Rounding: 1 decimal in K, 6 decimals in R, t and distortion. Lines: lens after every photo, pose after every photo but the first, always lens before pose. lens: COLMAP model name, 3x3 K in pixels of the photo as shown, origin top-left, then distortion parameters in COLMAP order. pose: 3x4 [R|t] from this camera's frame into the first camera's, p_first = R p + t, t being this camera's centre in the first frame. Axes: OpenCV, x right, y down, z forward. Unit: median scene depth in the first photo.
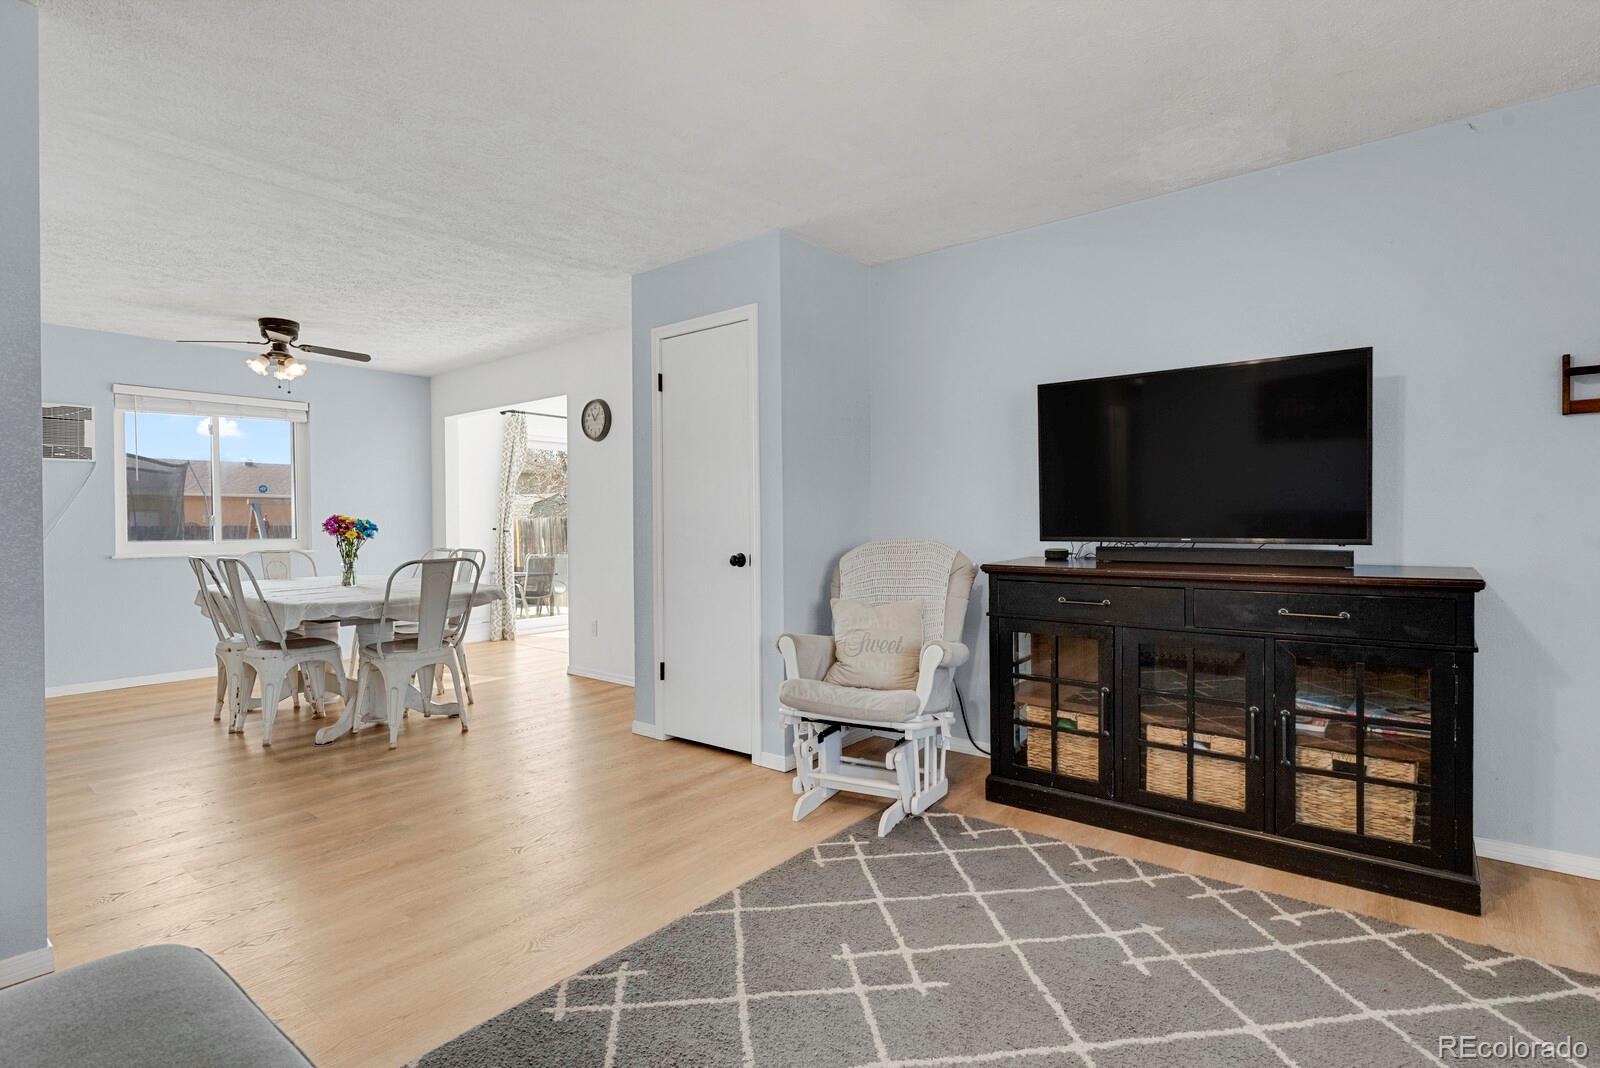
lens RADIAL K [[772.6, 0, 809.4], [0, 772.6, 529.3], [0, 0, 1]] dist [-0.000411, 0.000599]
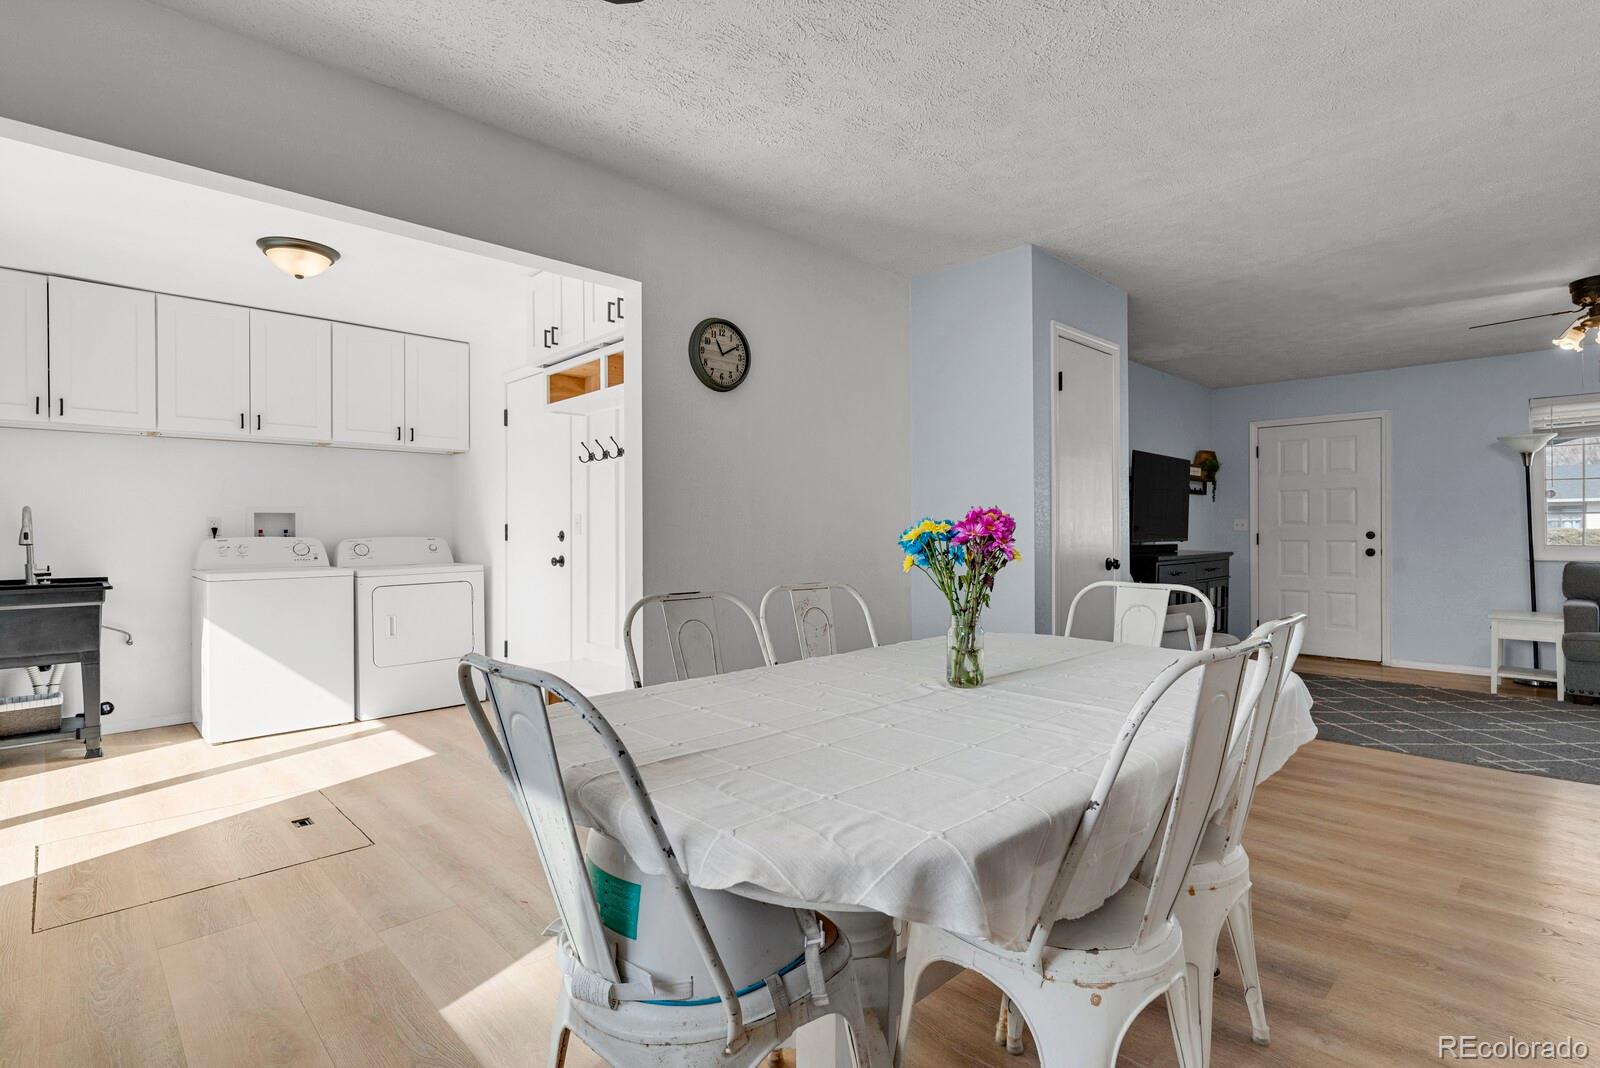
lens RADIAL K [[772.6, 0, 809.4], [0, 772.6, 529.3], [0, 0, 1]] dist [-0.000411, 0.000599]
pose [[0.123021, 0.008253, 0.992370, -1.294237], [0.012248, 0.999877, -0.009834, -0.004928], [-0.992328, 0.013364, 0.122905, 1.325154]]
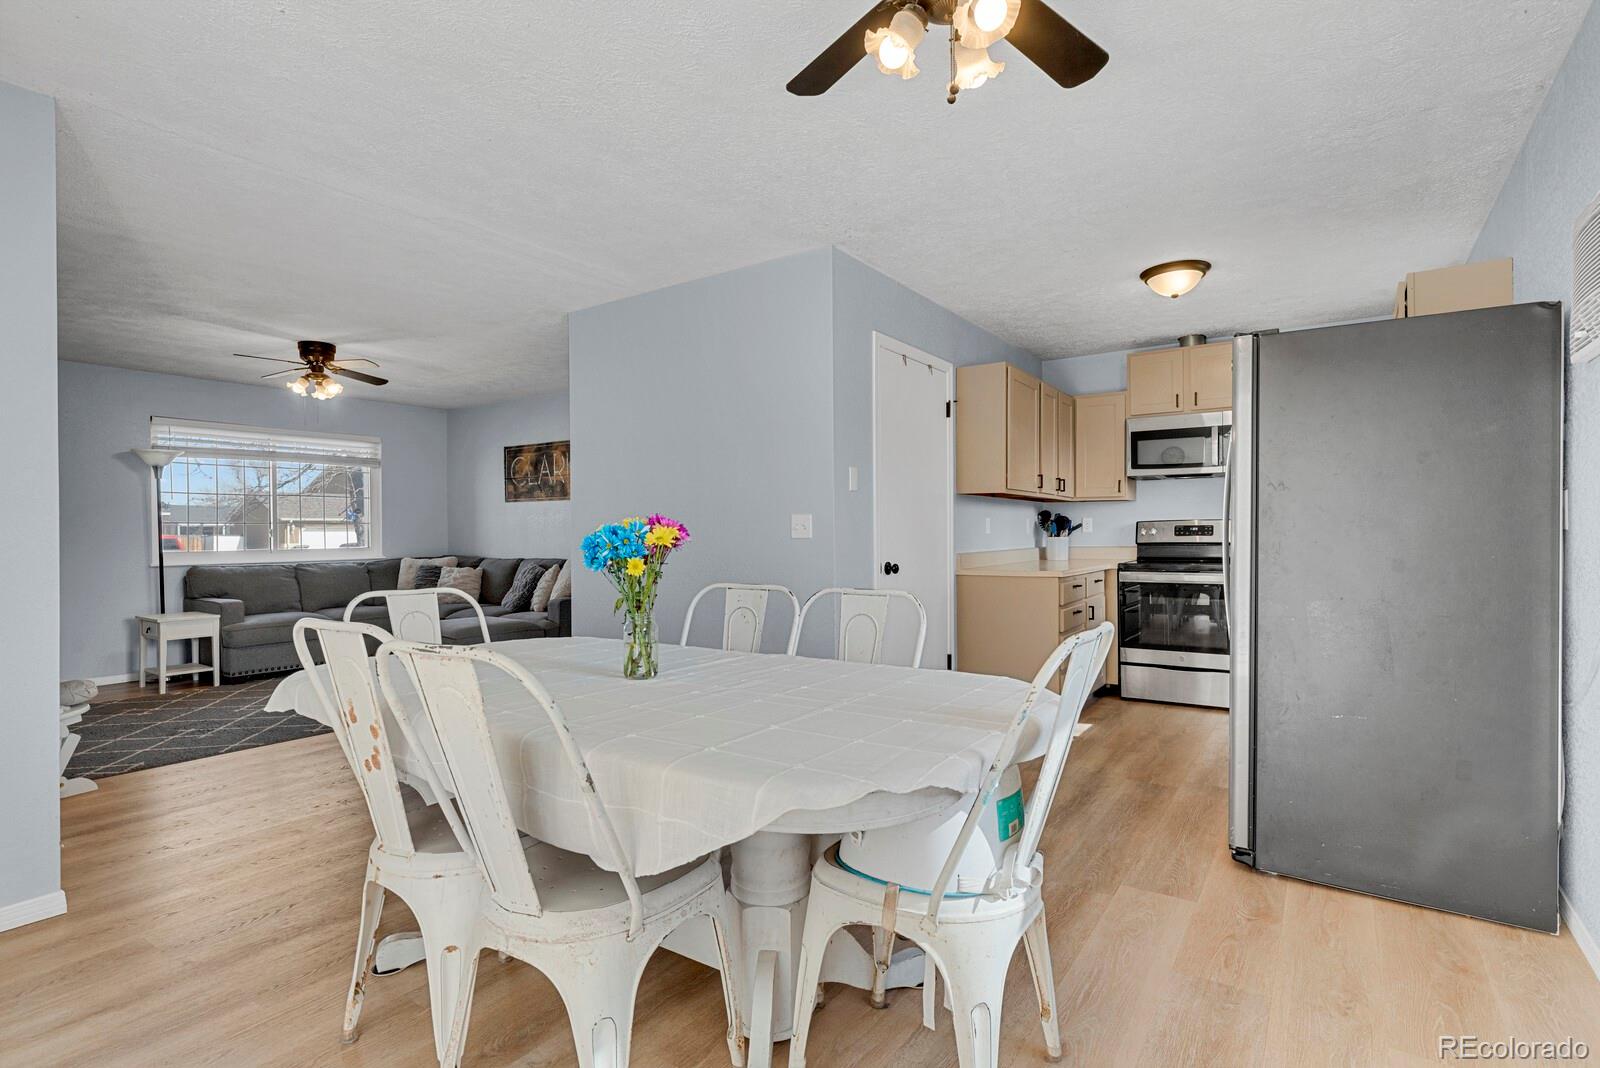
lens RADIAL K [[772.6, 0, 809.4], [0, 772.6, 529.3], [0, 0, 1]] dist [-0.000411, 0.000599]
pose [[-0.997470, 0.013167, -0.069861, -0.852402], [0.012655, 0.999890, 0.007767, -0.016007], [0.069955, 0.006863, -0.997527, 1.856080]]
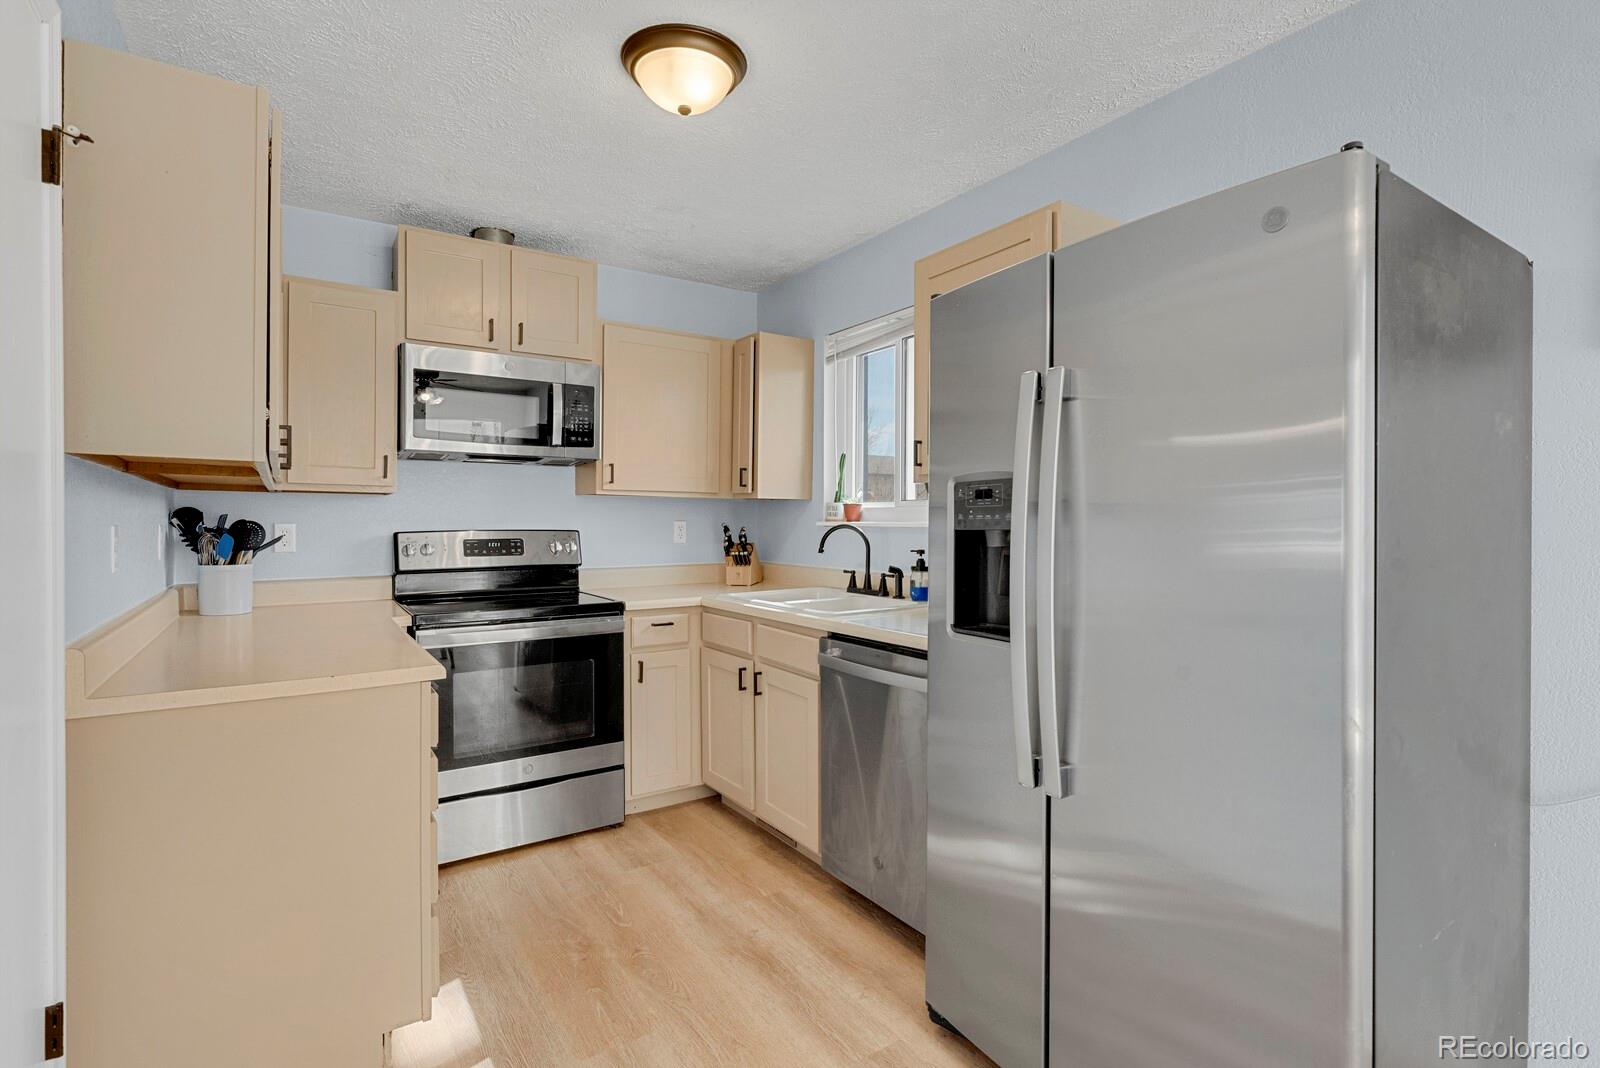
lens RADIAL K [[772.6, 0, 809.4], [0, 772.6, 529.3], [0, 0, 1]] dist [-0.000411, 0.000599]
pose [[-0.301986, 0.014645, -0.953200, -0.930638], [-0.007533, 0.999814, 0.017747, -0.033539], [0.953283, 0.012540, -0.301820, 1.049335]]
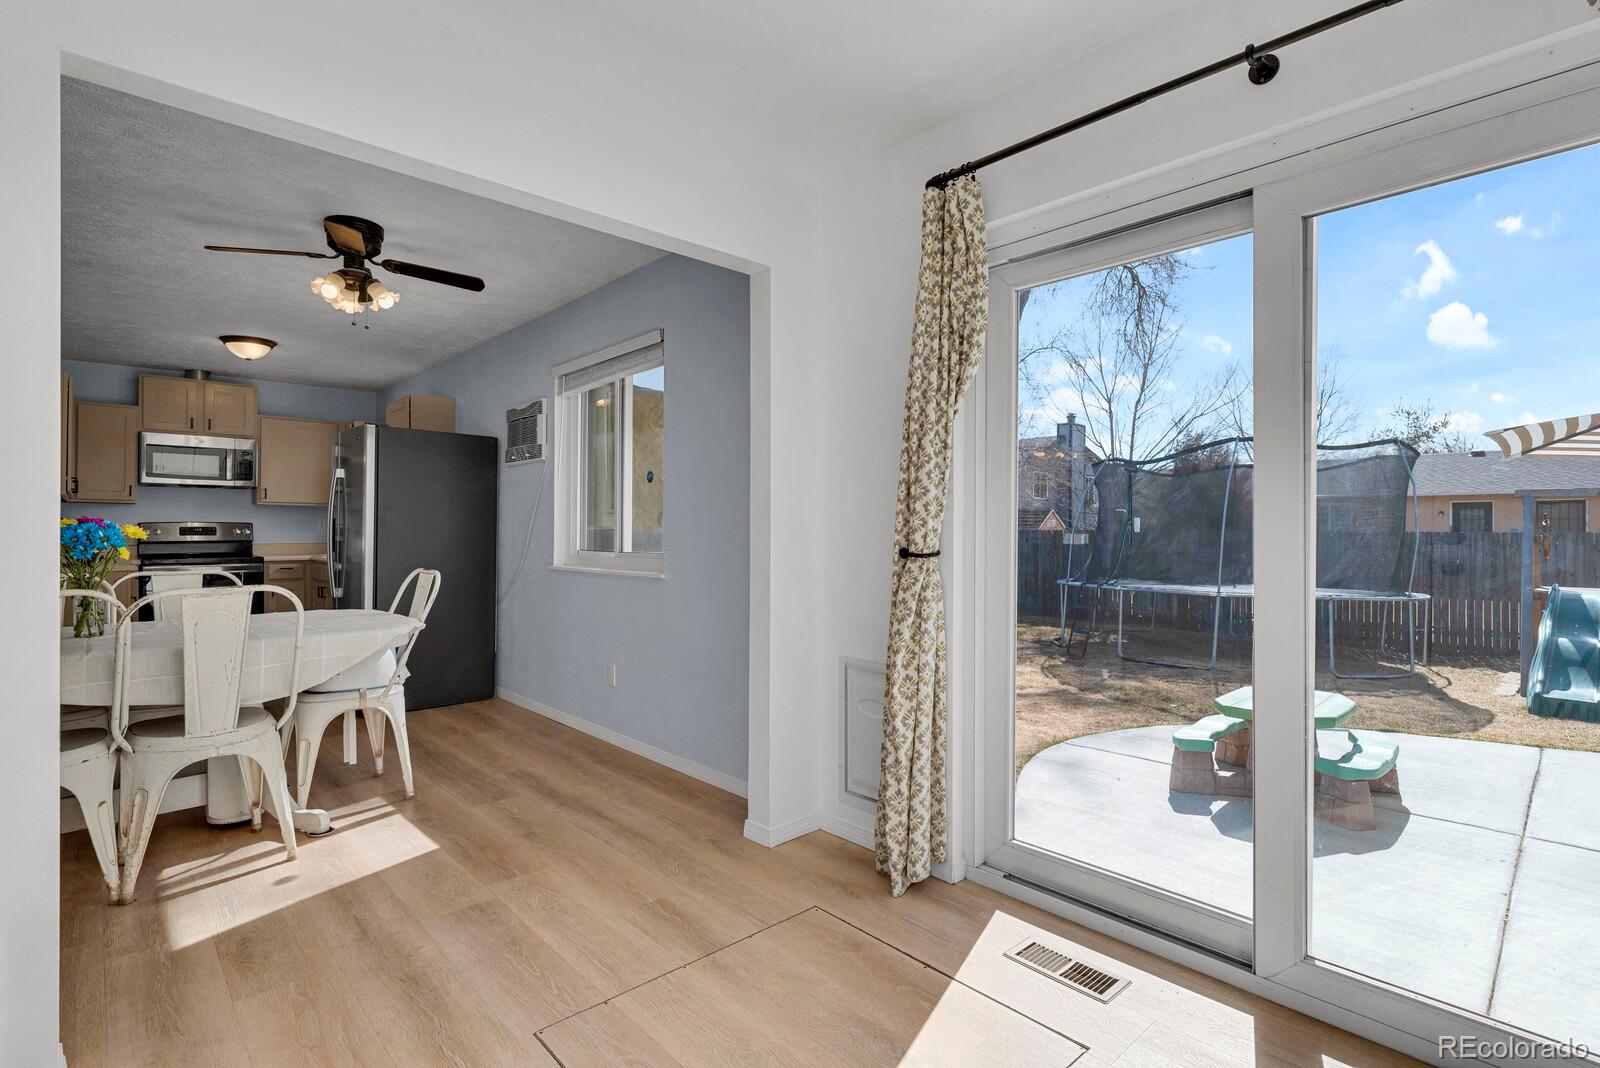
lens RADIAL K [[768.9, 0, 807.5], [0, 768.9, 528.3], [0, 0, 1]] dist [0.000531, 0.000905]
pose [[-0.149069, 0.003878, -0.988819, -0.126895], [-0.009461, 0.999941, 0.005348, -0.021957], [0.988781, 0.010153, -0.149024, 2.095234]]
